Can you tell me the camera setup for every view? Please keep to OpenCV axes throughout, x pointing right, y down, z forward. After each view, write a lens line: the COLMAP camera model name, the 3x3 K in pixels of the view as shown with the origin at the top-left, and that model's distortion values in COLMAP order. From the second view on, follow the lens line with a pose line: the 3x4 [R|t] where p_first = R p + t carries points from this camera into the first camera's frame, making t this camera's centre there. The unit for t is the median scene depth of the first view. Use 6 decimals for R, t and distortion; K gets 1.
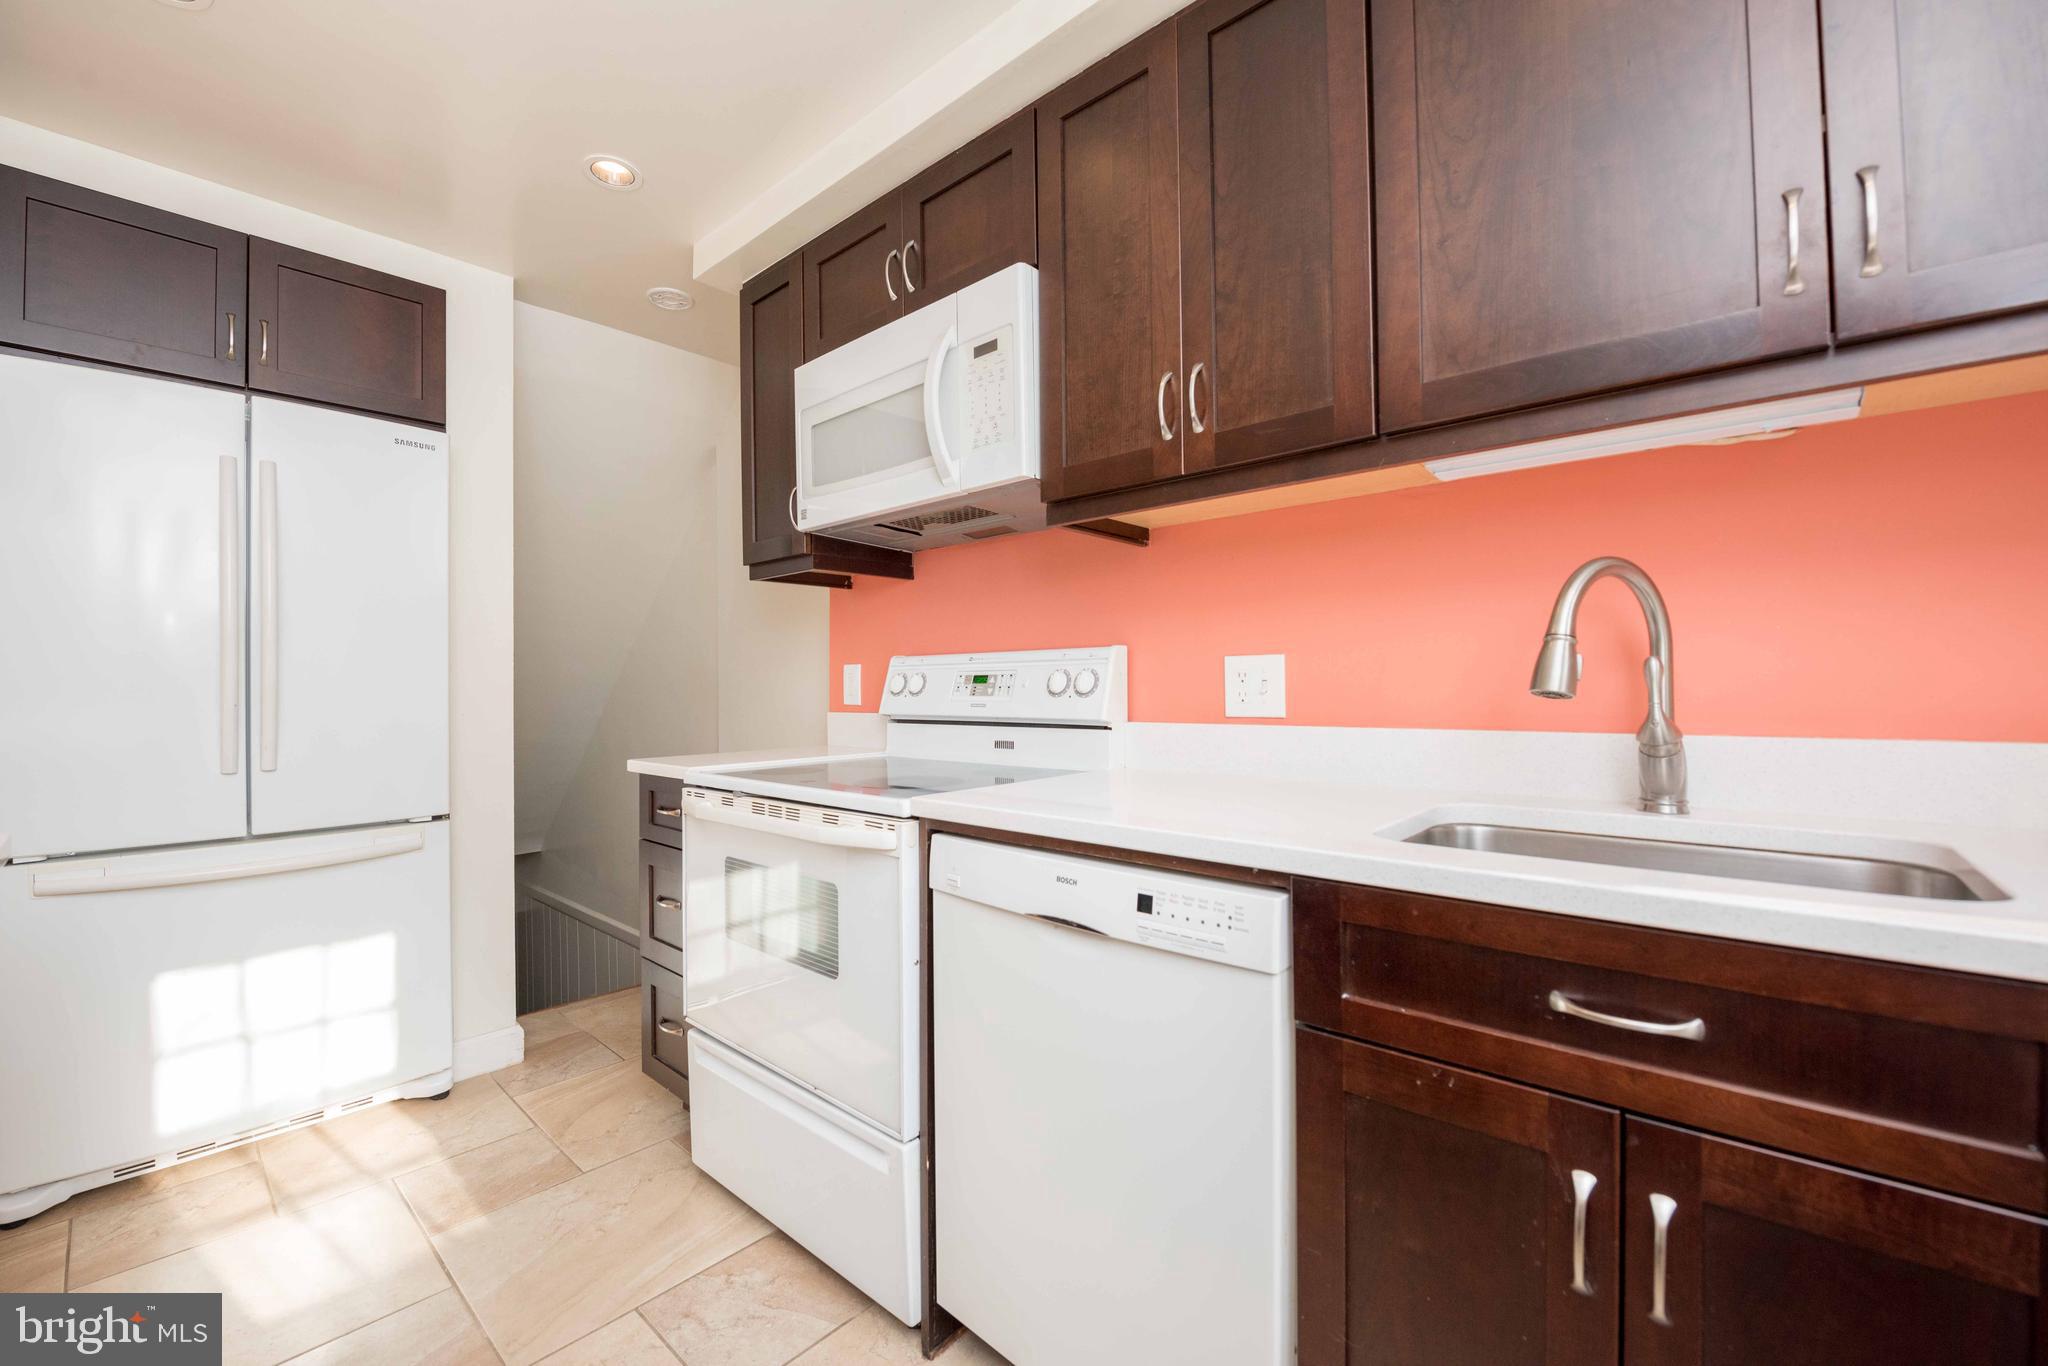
lens RADIAL K [[841.6, 0, 1024.0], [0, 841.6, 683.0], [0, 0, 1]] dist [-0.016870, -0.000002]
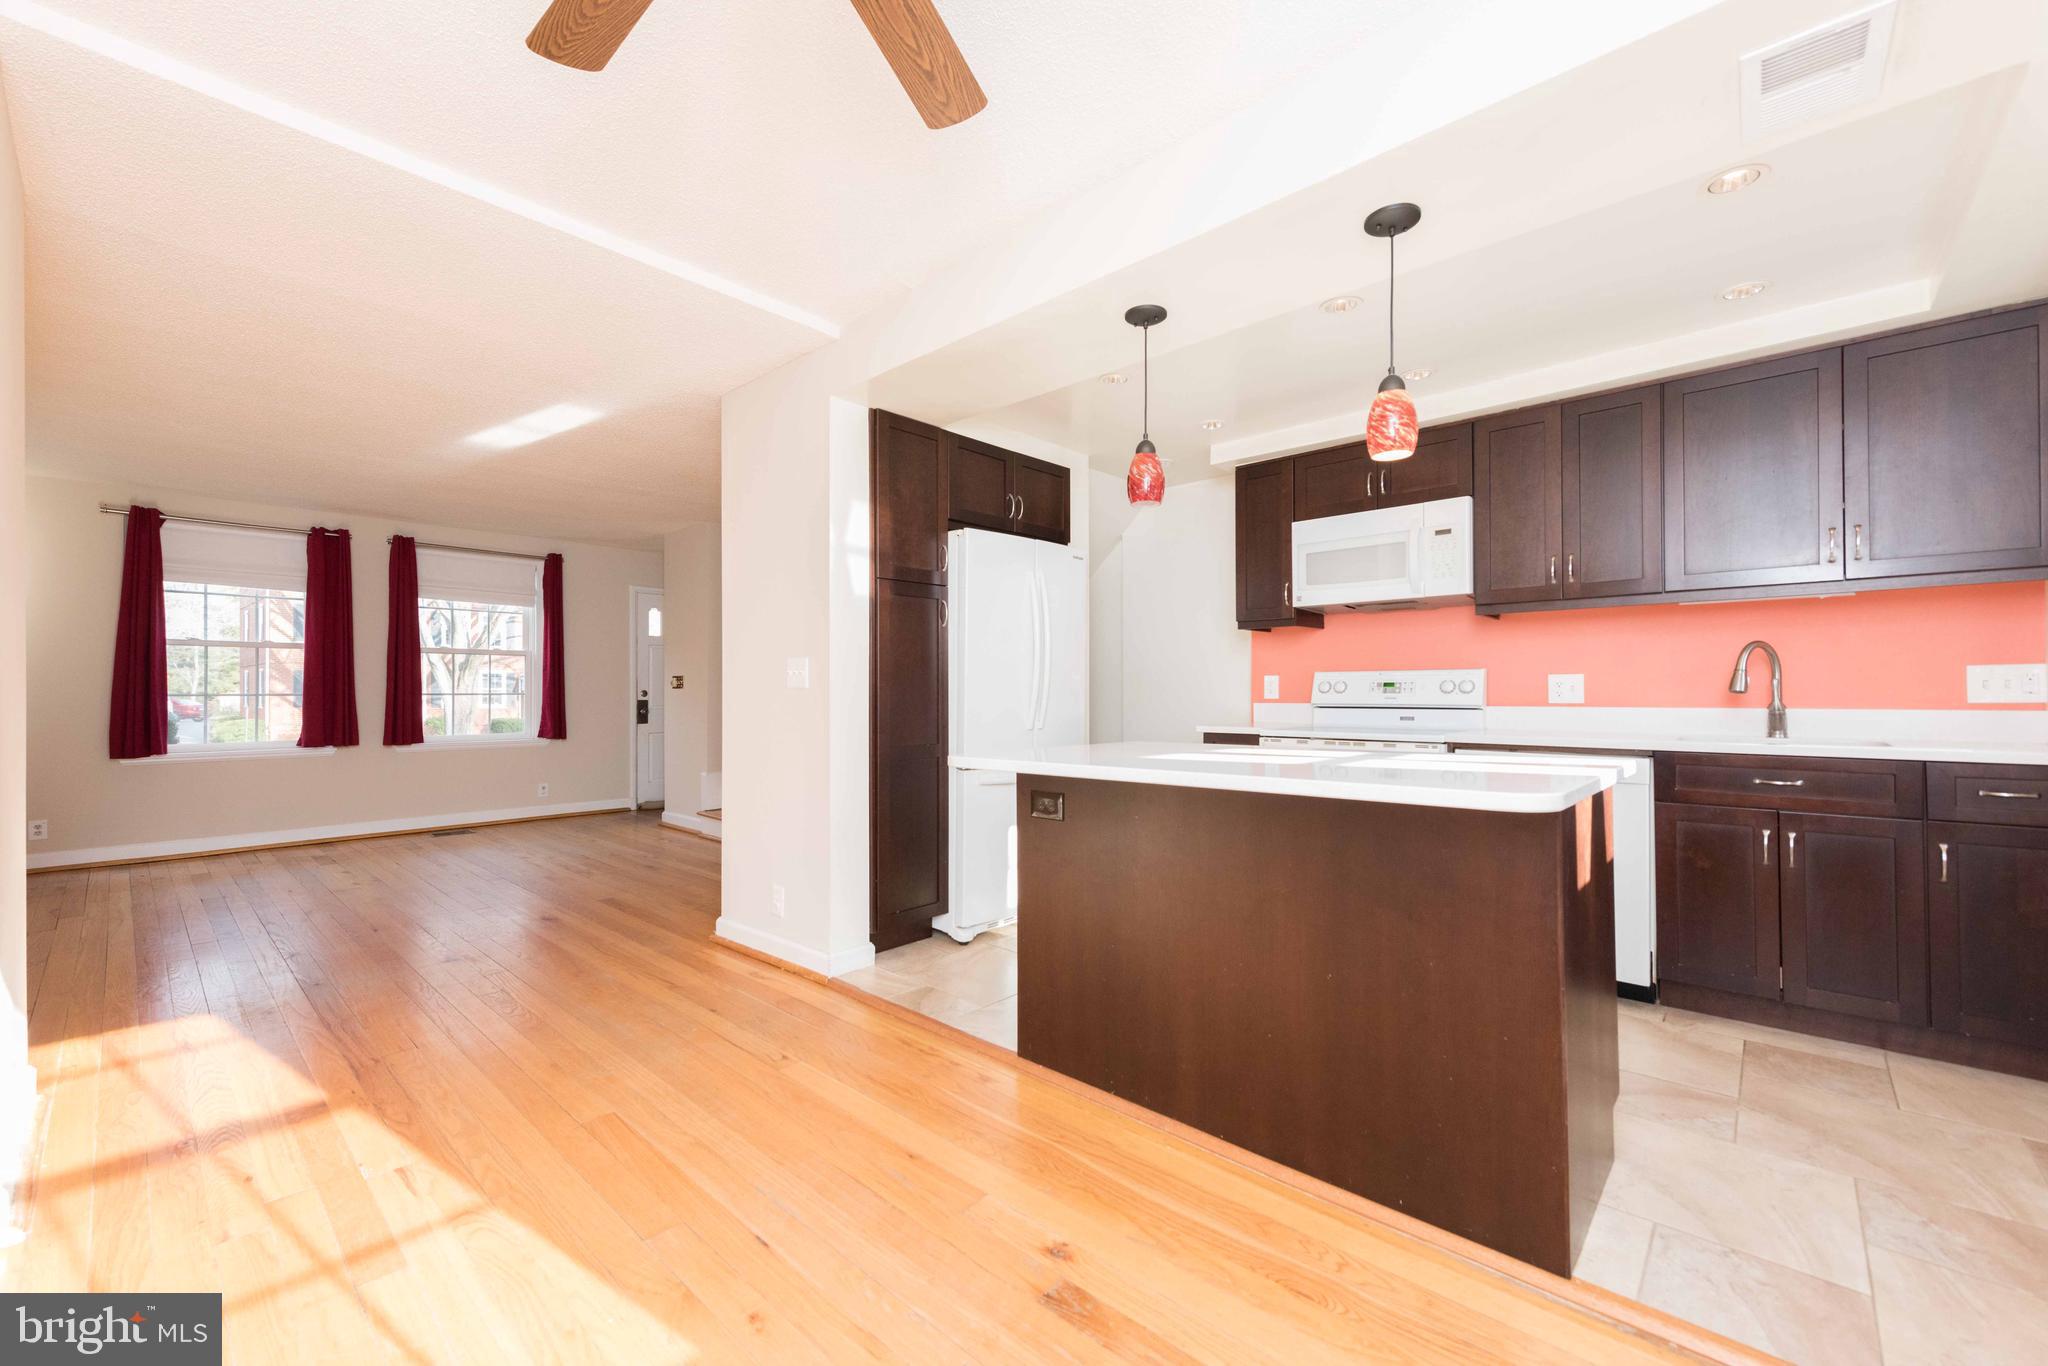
lens RADIAL K [[829.2, 0, 1024.0], [0, 829.2, 683.0], [0, 0, 1]] dist [0.002486, -0.000157]
pose [[0.999760, 0.008665, -0.020113, -0.971846], [-0.008833, 0.999927, -0.008276, 0.016777], [0.020040, 0.008452, 0.999763, -1.041451]]
